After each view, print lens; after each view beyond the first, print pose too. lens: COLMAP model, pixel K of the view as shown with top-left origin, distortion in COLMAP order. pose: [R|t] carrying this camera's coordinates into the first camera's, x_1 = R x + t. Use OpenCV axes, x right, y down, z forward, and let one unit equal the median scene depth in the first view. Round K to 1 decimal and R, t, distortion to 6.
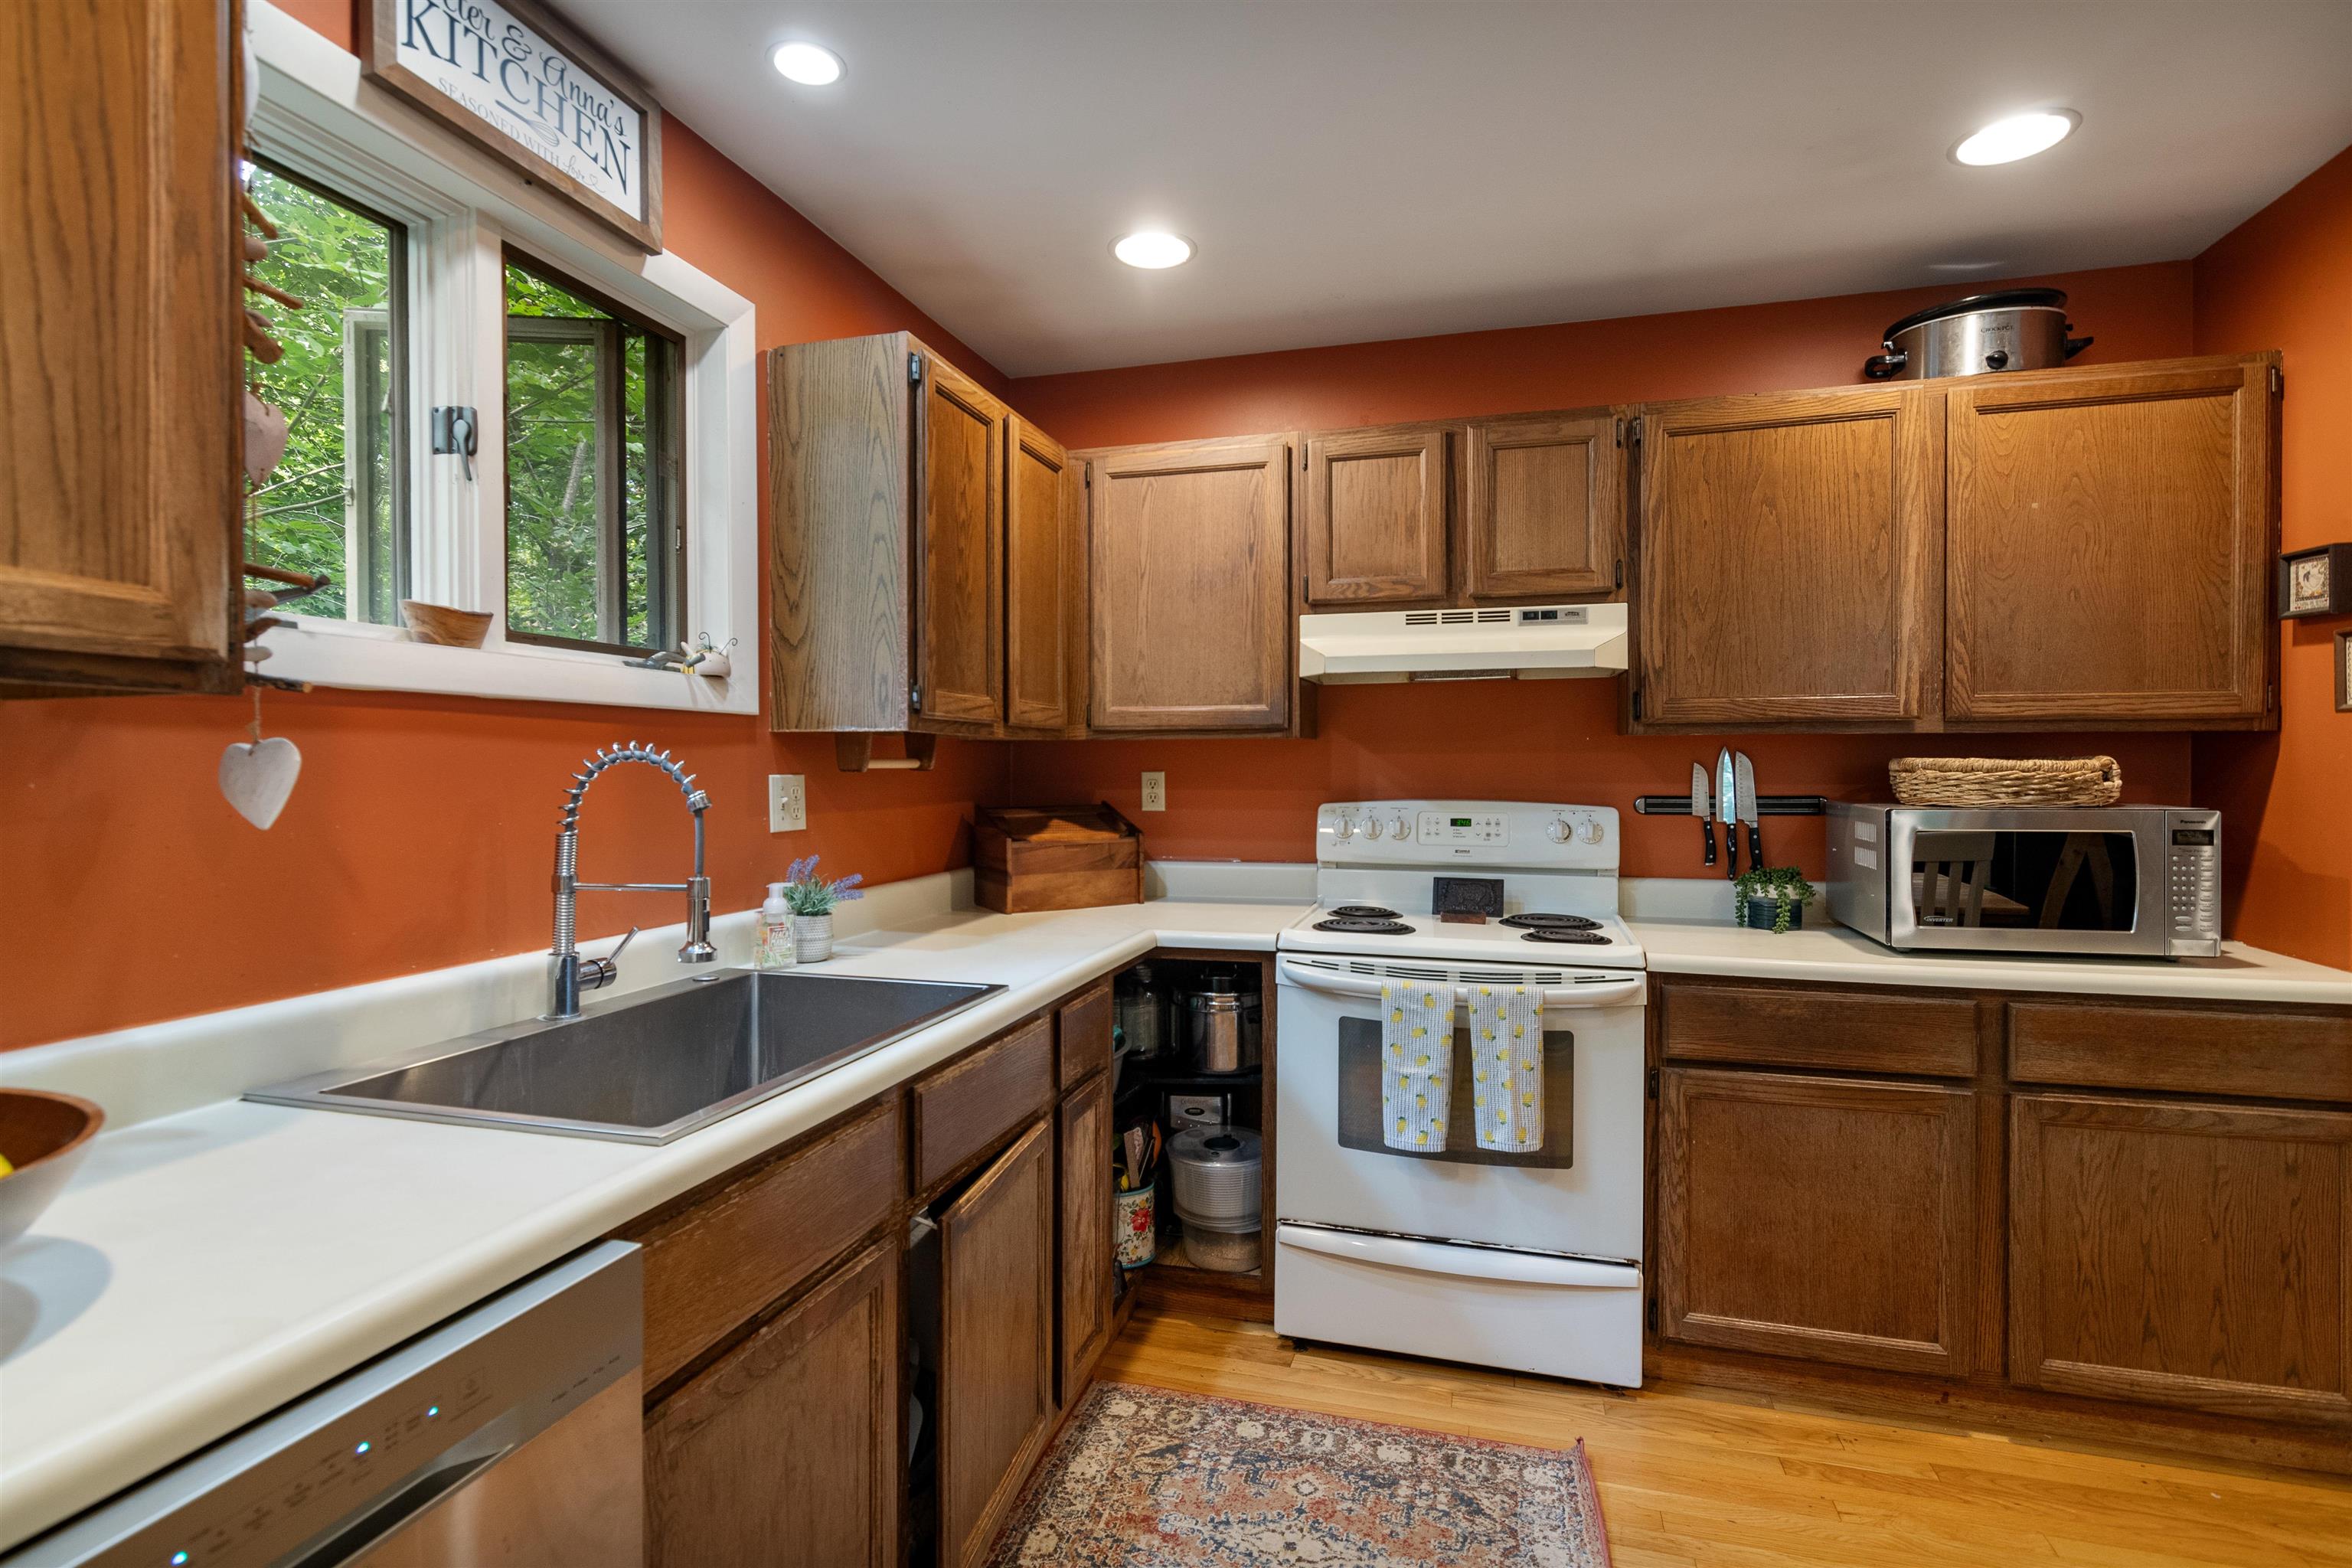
lens RADIAL K [[1148.5, 0, 1169.5], [0, 1148.5, 768.3], [0, 0, 1]] dist [-0.000455, 0.001282]
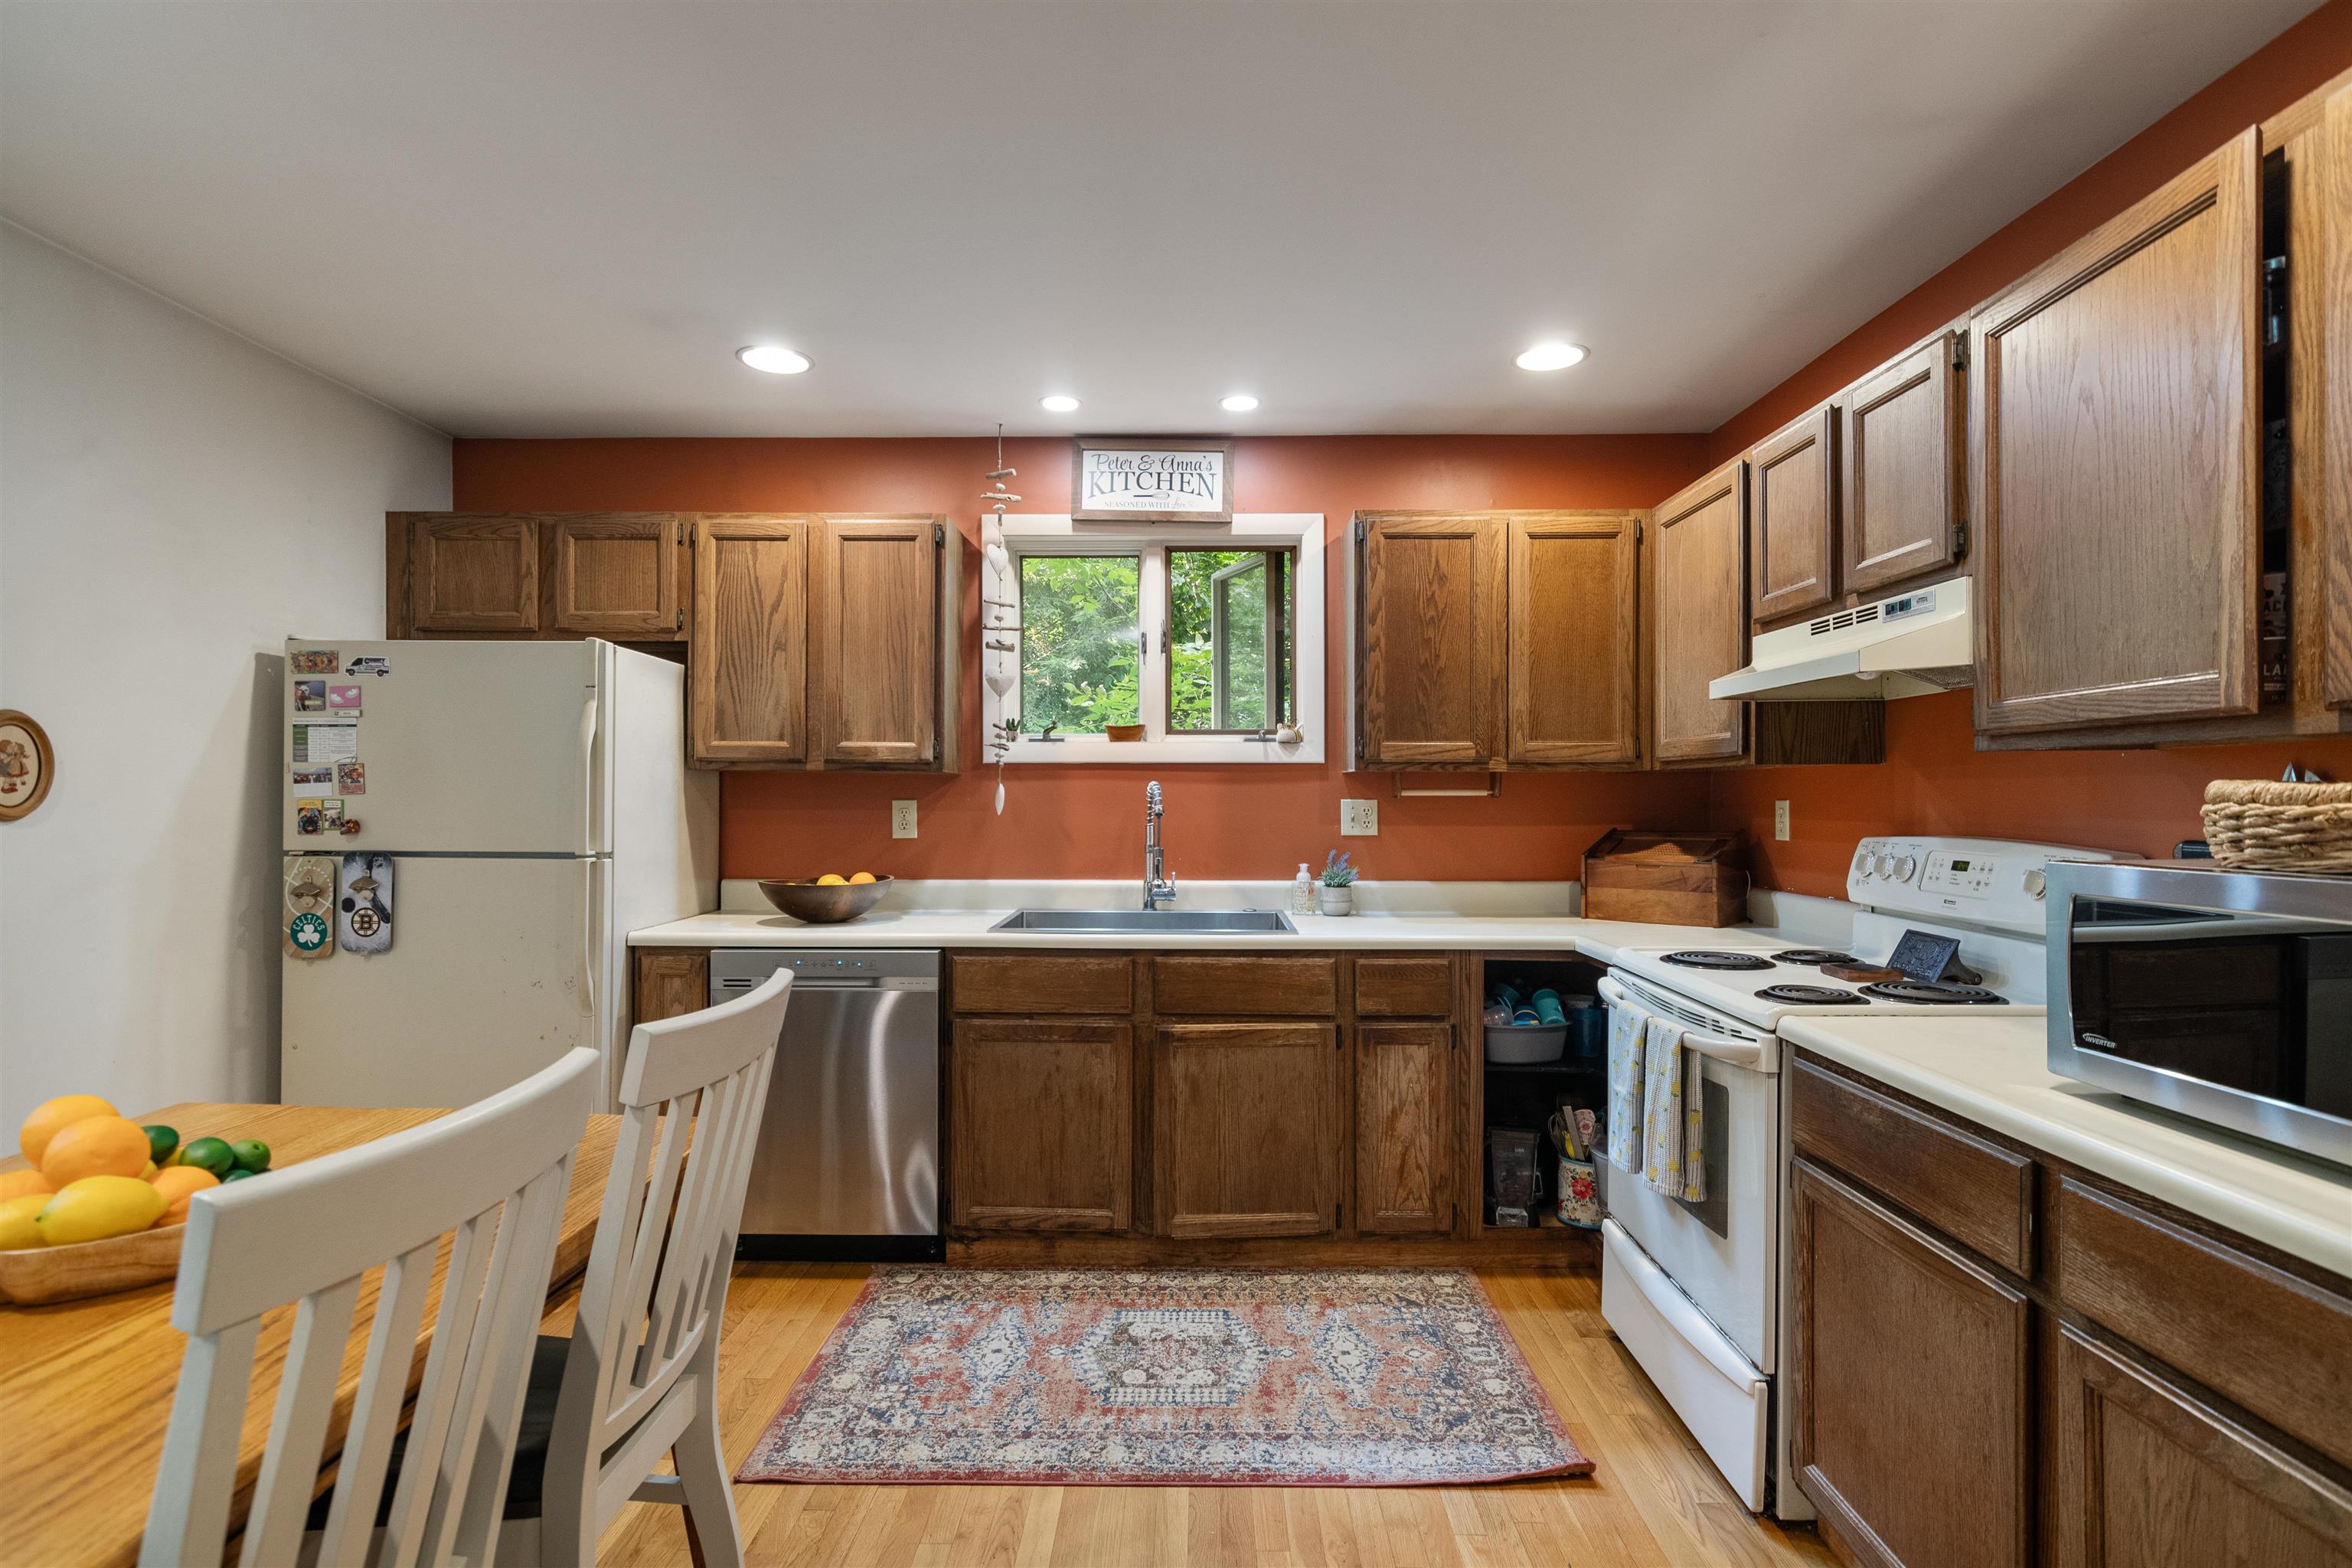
lens RADIAL K [[1152.2, 0, 1175.6], [0, 1152.2, 801.8], [0, 0, 1]] dist [0.000689, 0.000744]
pose [[0.258329, 0.006695, -0.966034, 1.127013], [-0.003531, 0.999976, 0.005986, 0.000321], [0.966051, 0.001865, 0.258346, 0.352120]]
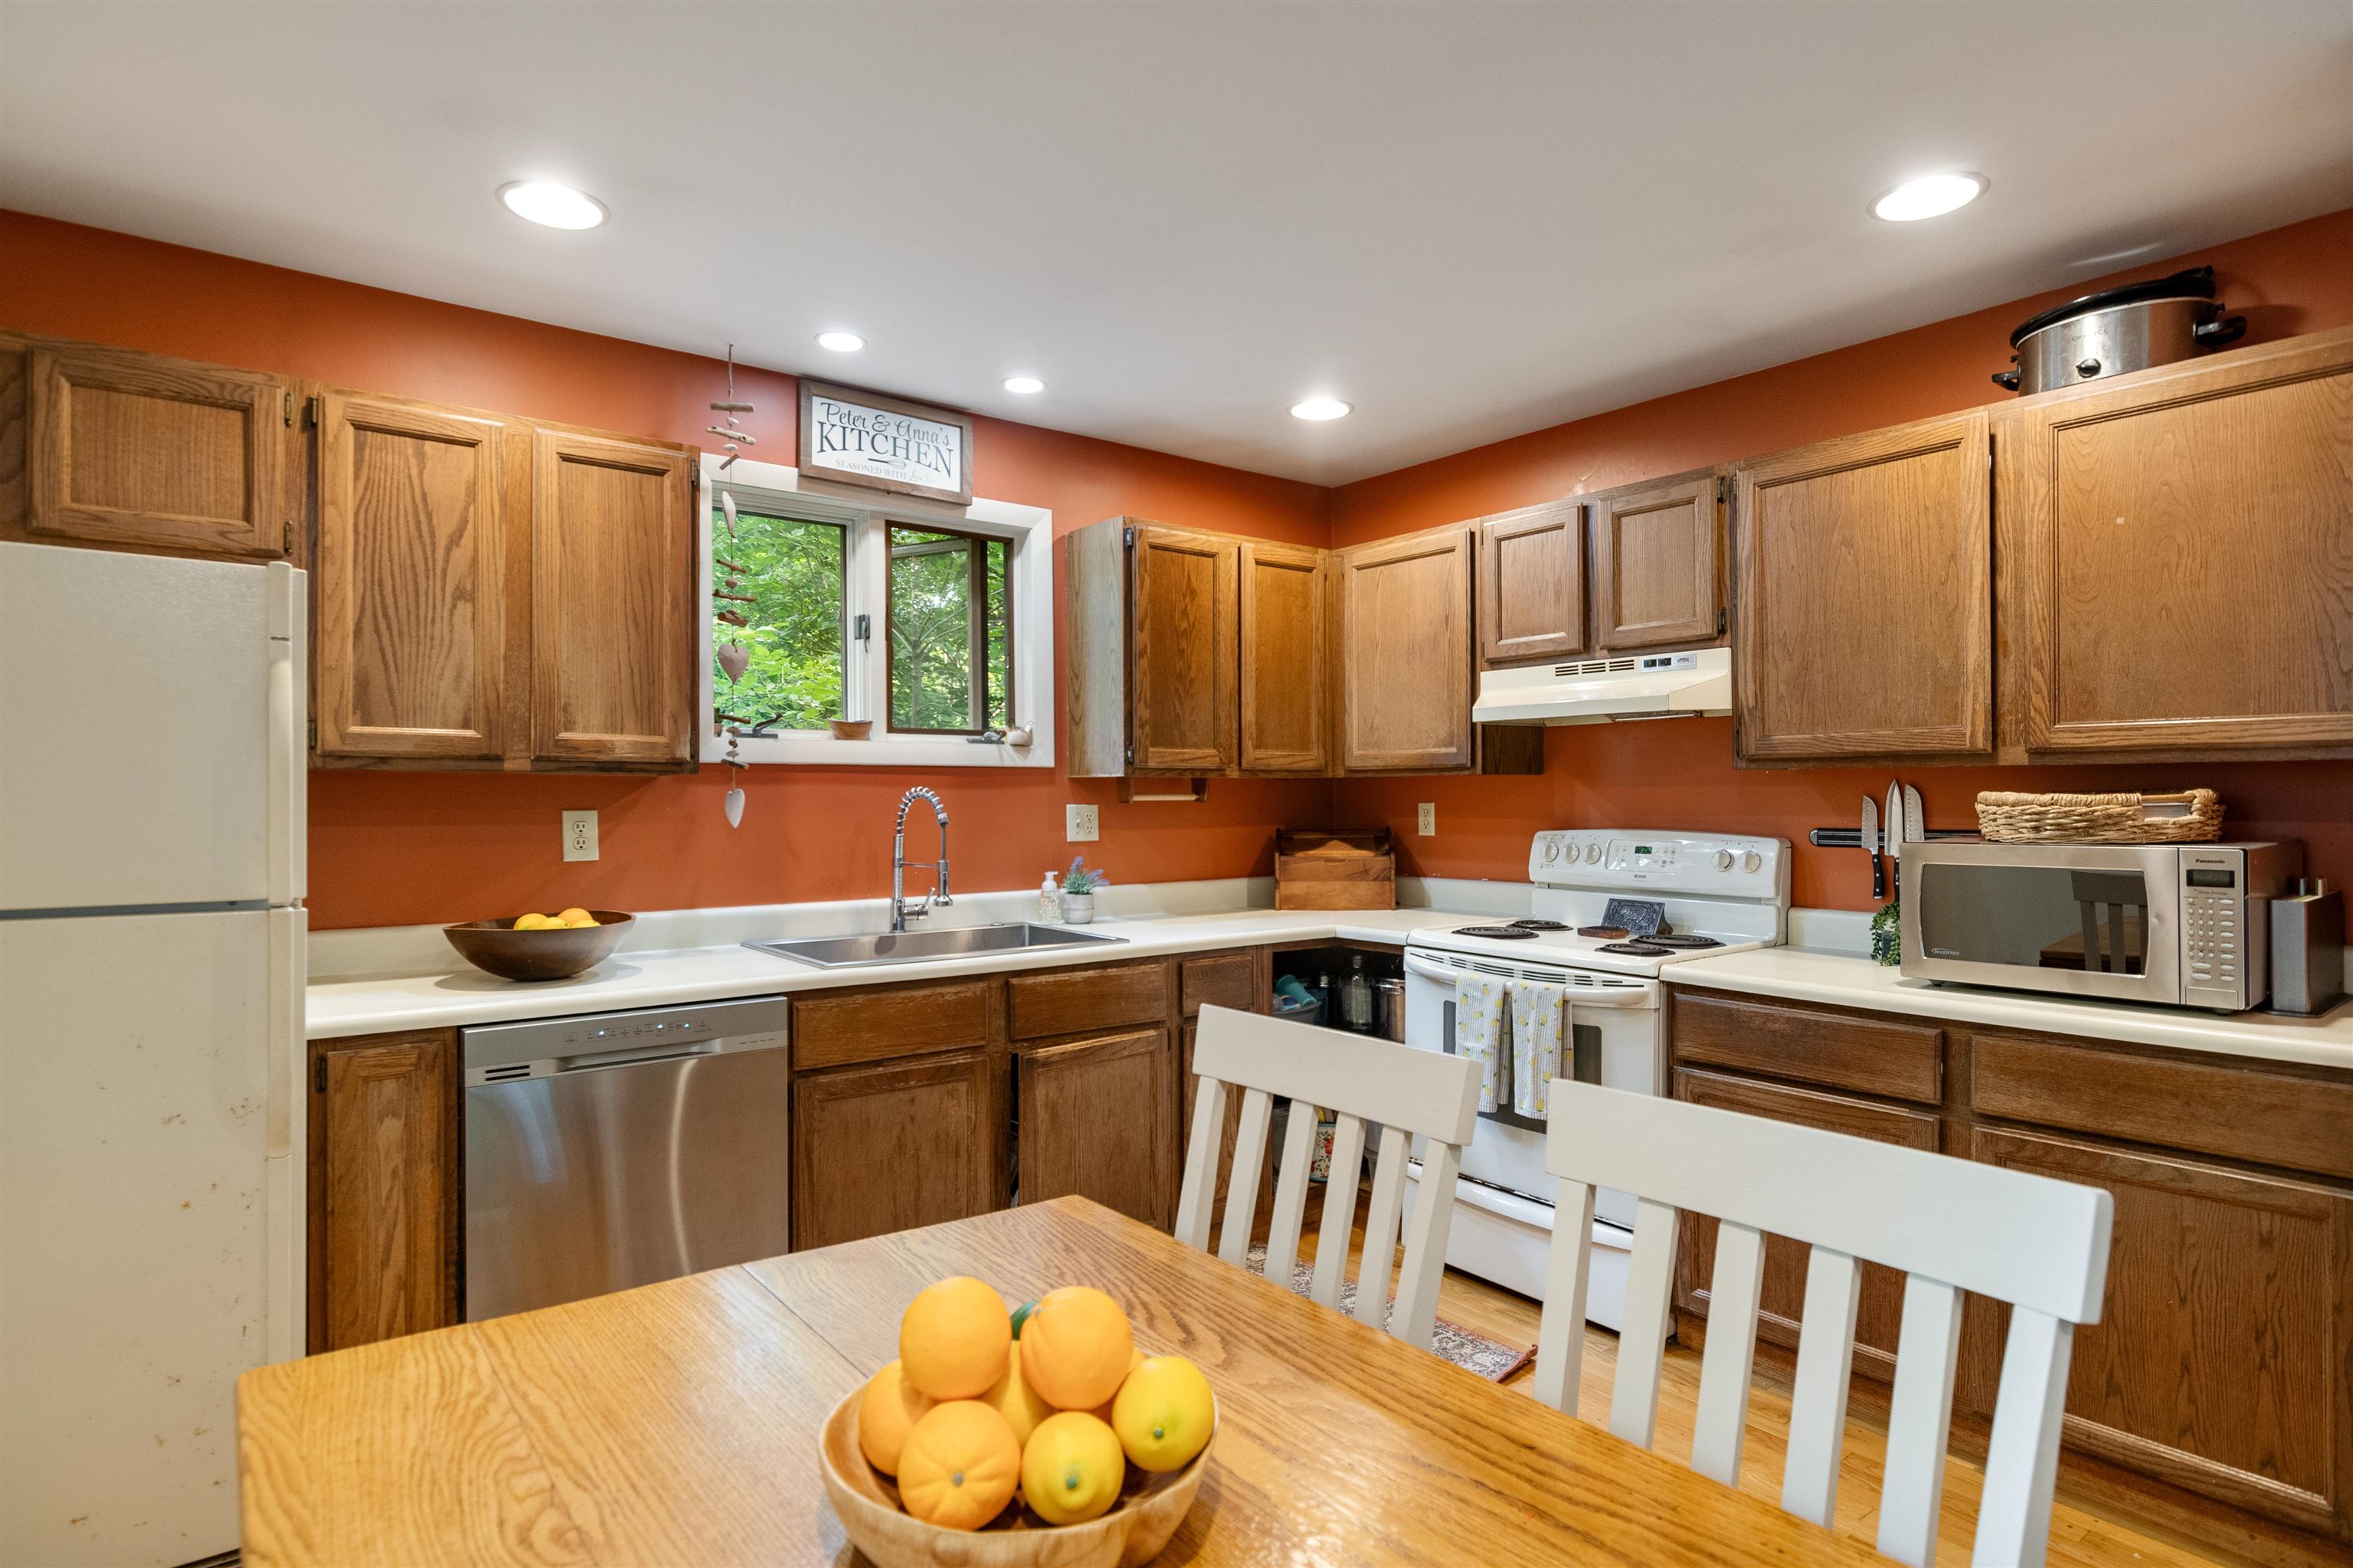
lens RADIAL K [[1235.0, 0, 1175.9], [0, 1235.0, 797.0], [0, 0, 1]] dist [-0.002374, -0.001470]
pose [[0.807634, 0.000006, -0.589684, 0.752673], [0.000542, 1.000000, 0.000753, -0.005832], [0.589684, -0.000928, 0.807634, -0.270466]]
